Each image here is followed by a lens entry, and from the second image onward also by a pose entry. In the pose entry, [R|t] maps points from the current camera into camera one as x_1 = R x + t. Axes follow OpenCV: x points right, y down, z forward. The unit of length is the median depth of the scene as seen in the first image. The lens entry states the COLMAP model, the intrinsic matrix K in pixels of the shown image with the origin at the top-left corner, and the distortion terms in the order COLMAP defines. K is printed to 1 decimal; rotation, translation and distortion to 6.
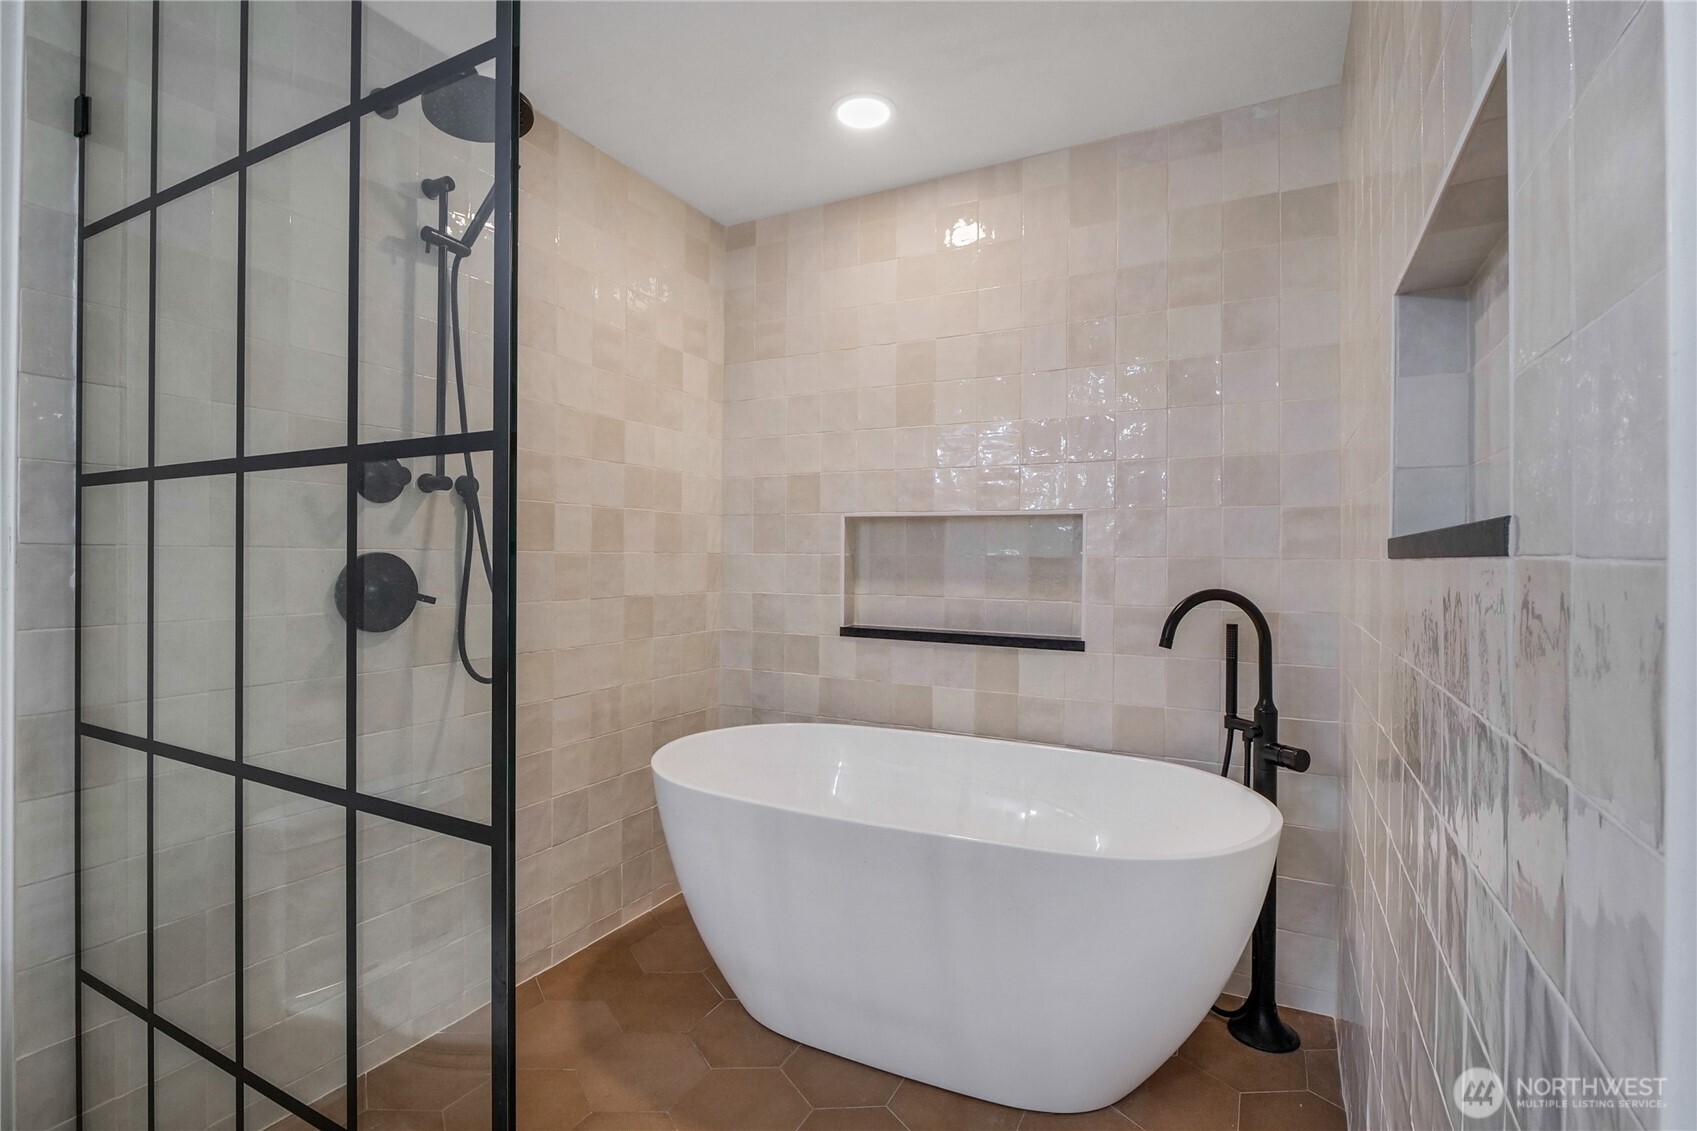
lens RADIAL K [[807.7, 0, 852.6], [0, 807.7, 557.5], [0, 0, 1]] dist [-0.010577, 0.000271]
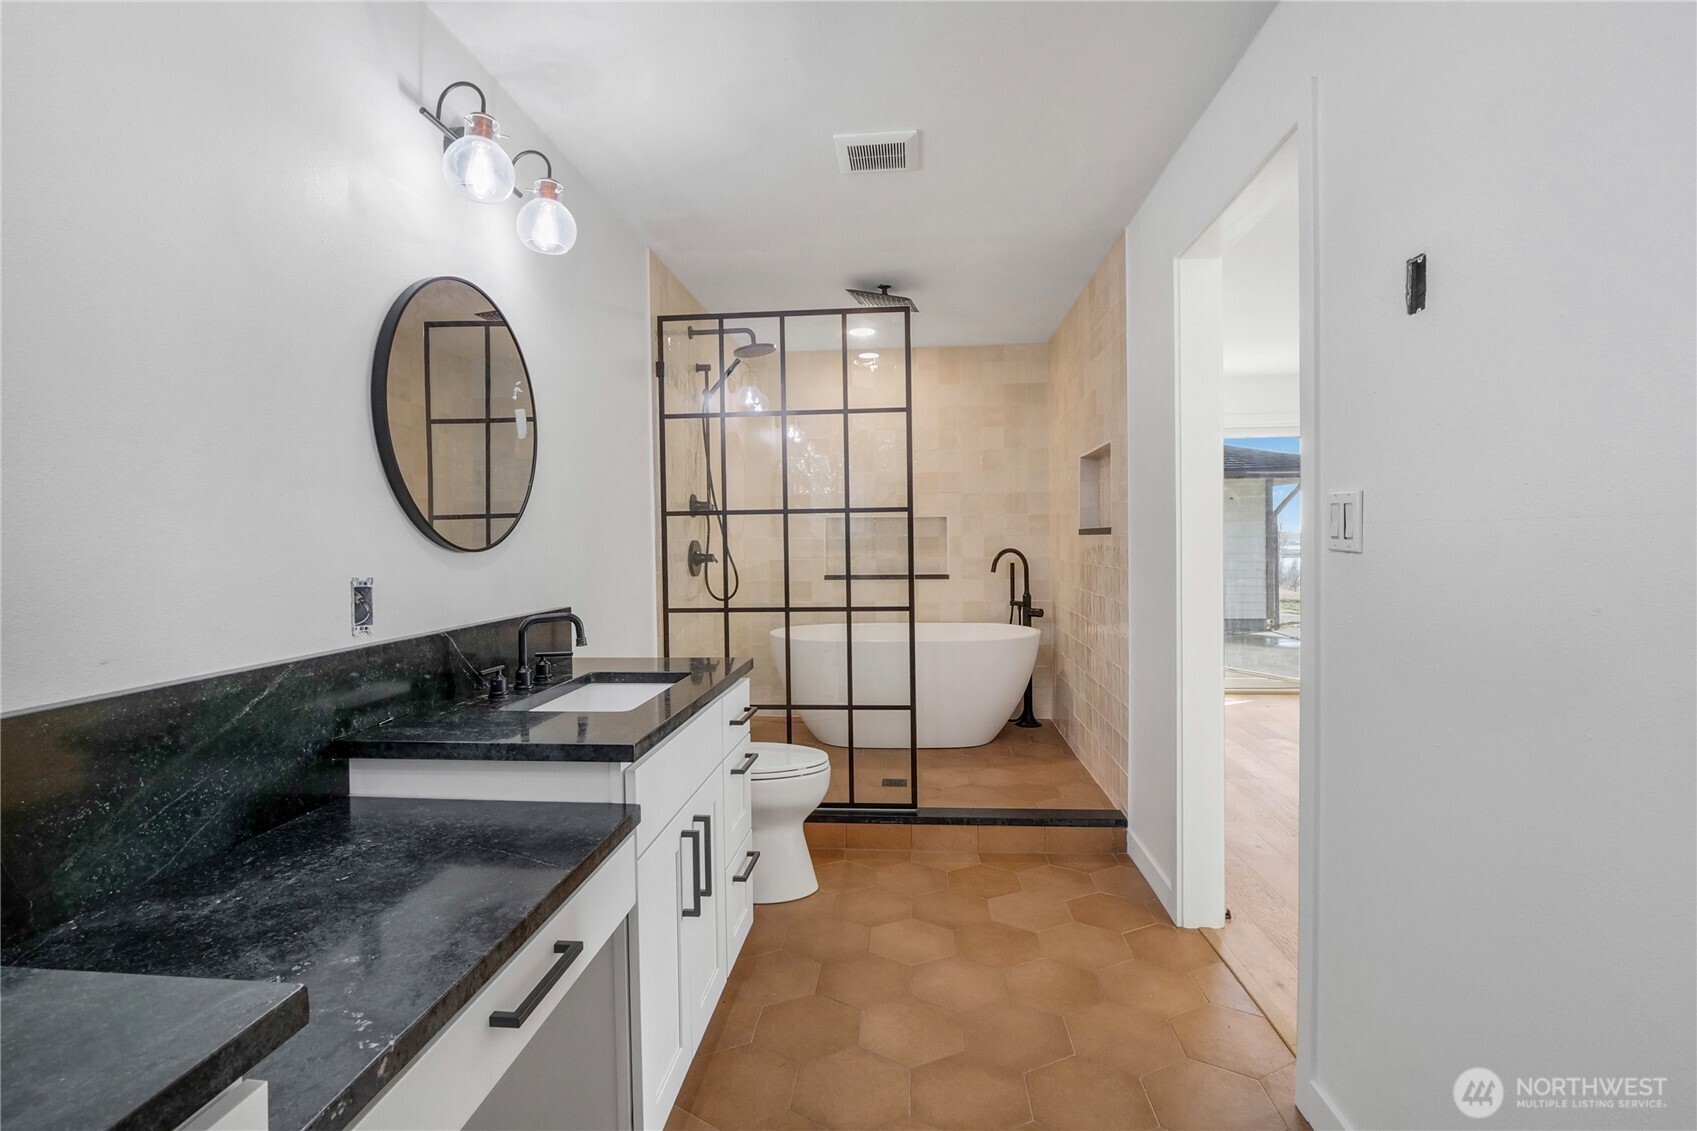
lens RADIAL K [[807.7, 0, 852.6], [0, 807.7, 557.5], [0, 0, 1]] dist [-0.010577, 0.000271]
pose [[0.928030, -0.030476, 0.371255, -0.895628], [0.021338, 0.999360, 0.028699, -0.013953], [-0.371893, -0.018712, 0.928087, -1.098743]]
